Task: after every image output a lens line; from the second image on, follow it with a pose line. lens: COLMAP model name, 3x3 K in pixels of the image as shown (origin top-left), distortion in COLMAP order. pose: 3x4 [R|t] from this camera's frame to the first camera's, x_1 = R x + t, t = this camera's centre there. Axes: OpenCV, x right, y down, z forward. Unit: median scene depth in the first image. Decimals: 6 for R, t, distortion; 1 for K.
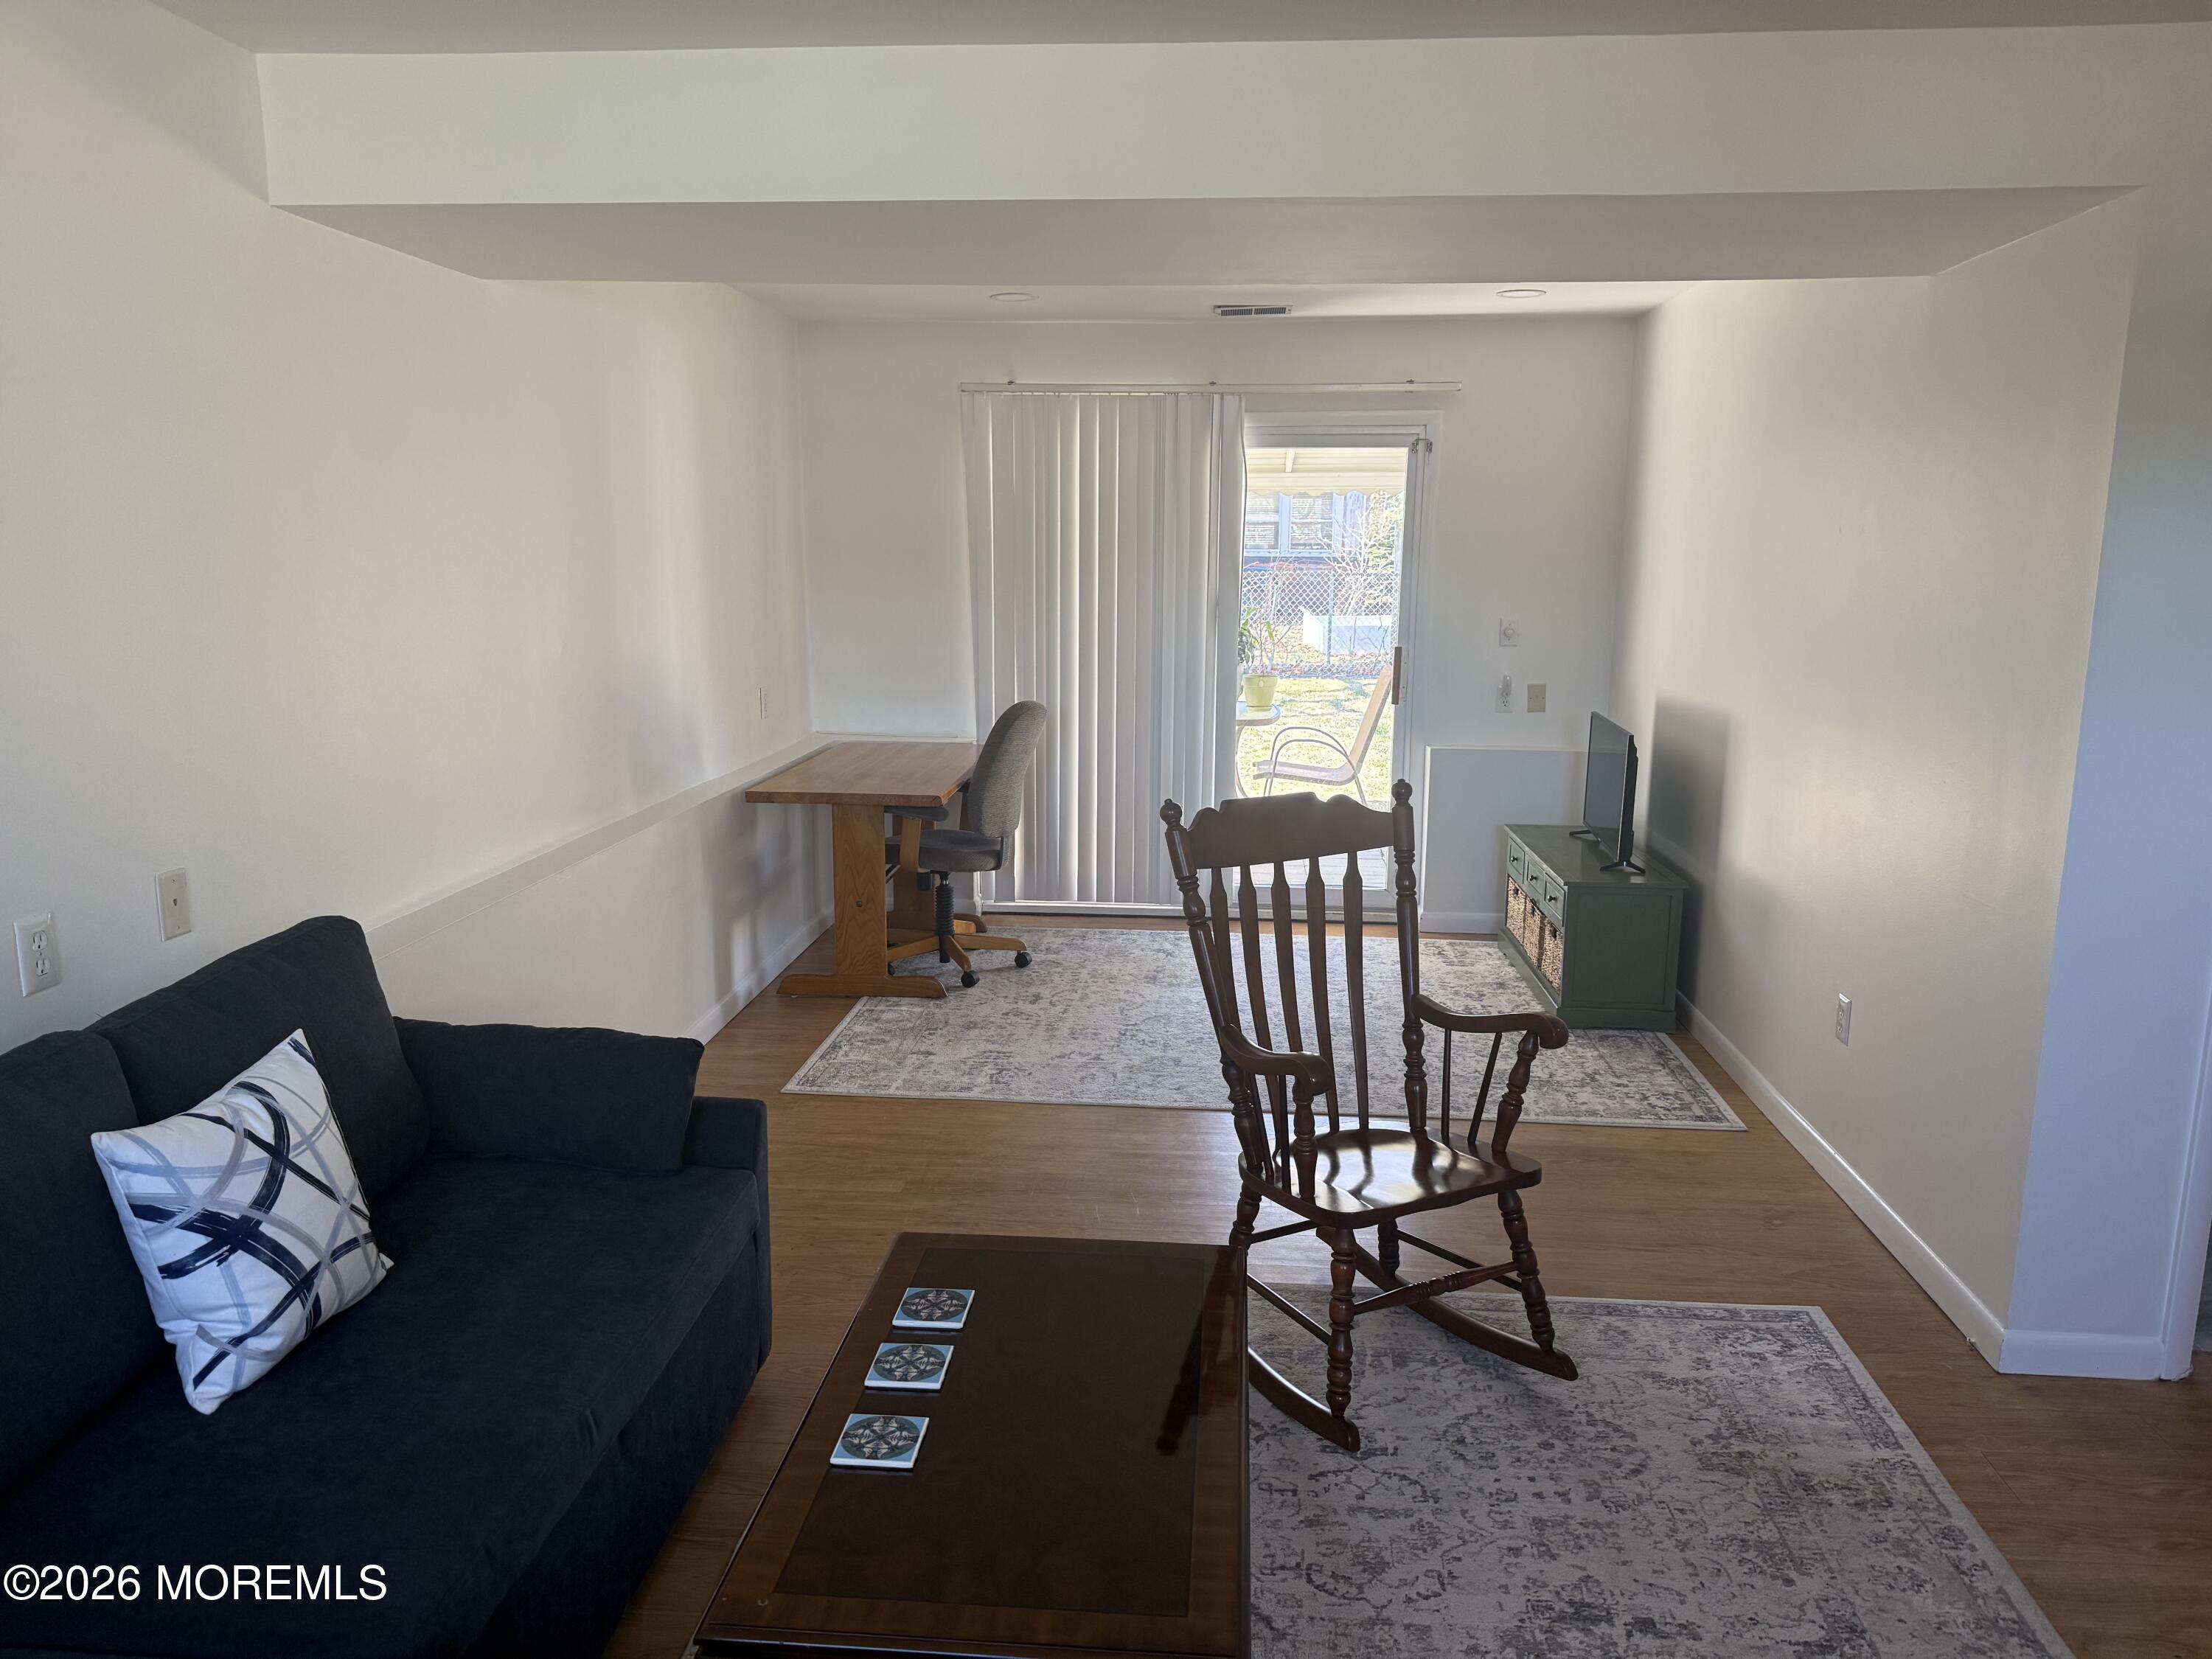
lens RADIAL K [[1539.9, 0, 1106.0], [0, 1539.9, 829.5], [0, 0, 1]] dist [0.083219, -0.116030]
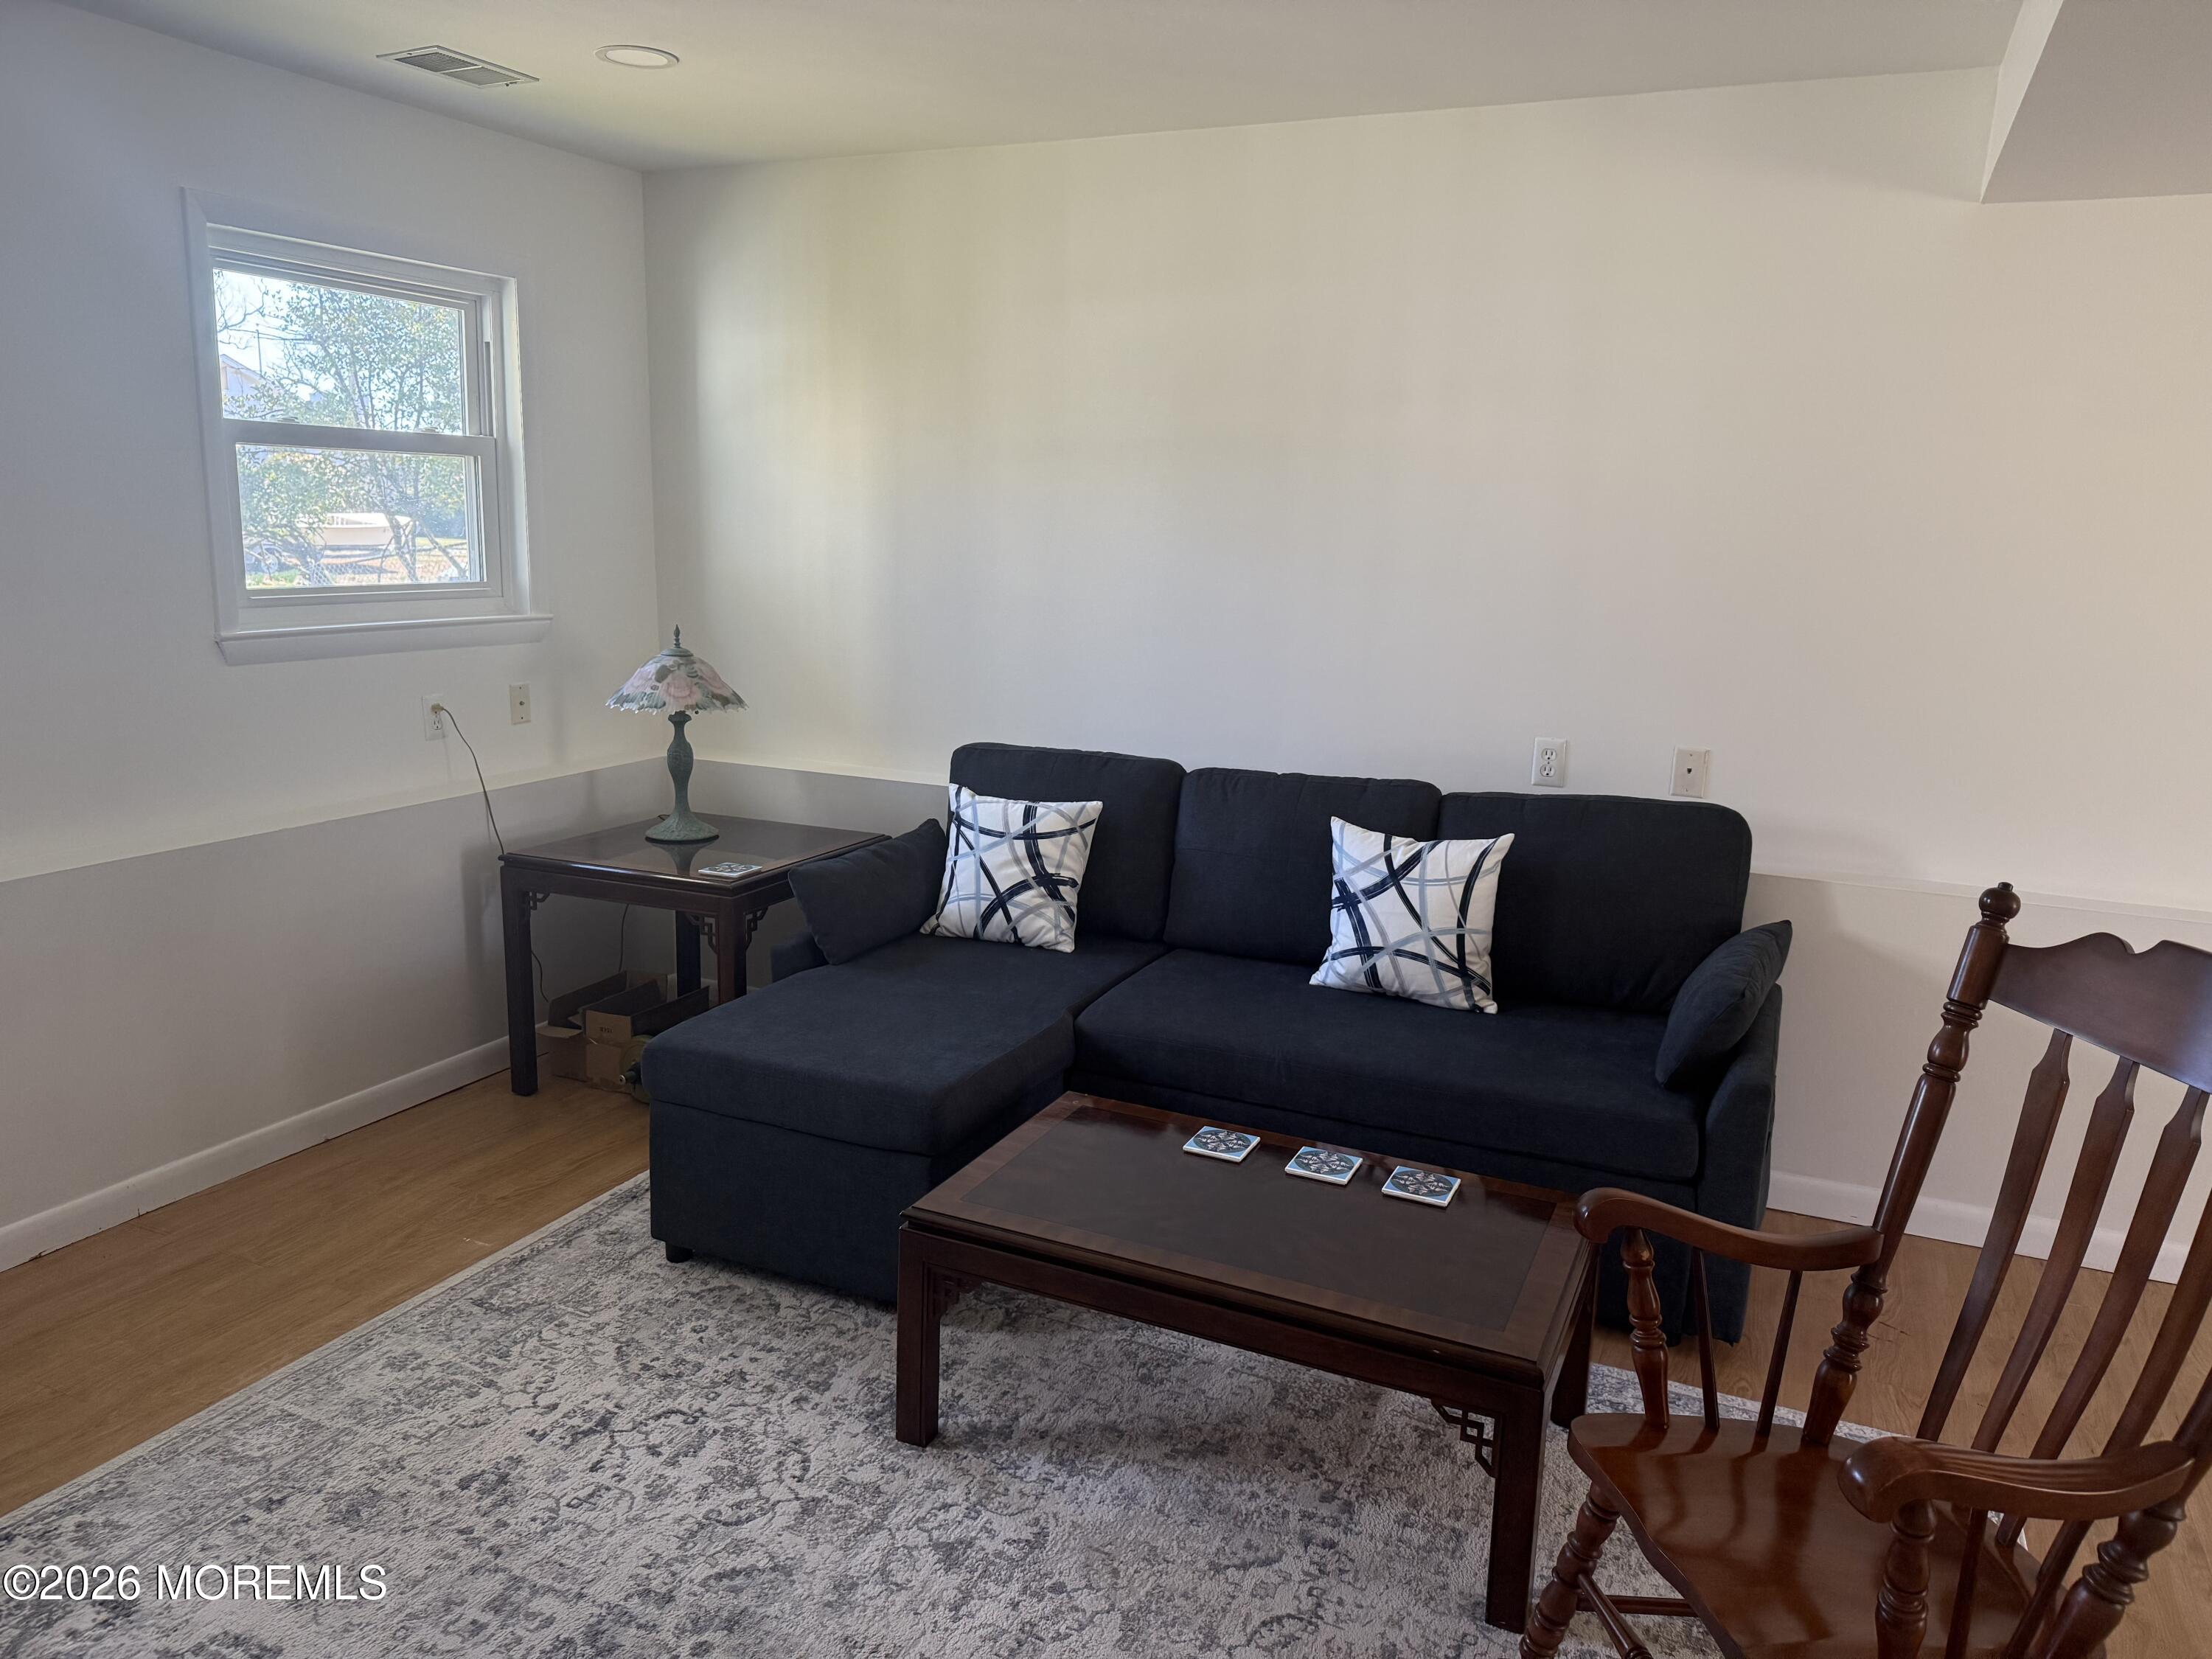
lens RADIAL K [[1529.7, 0, 1112.1], [0, 1529.7, 833.4], [0, 0, 1]] dist [0.014924, -0.025456]
pose [[-0.341326, 0.172129, -0.924050, 1.028858], [-0.197541, 0.947997, 0.249558, -0.171562], [0.918953, 0.267719, -0.289573, 1.178429]]
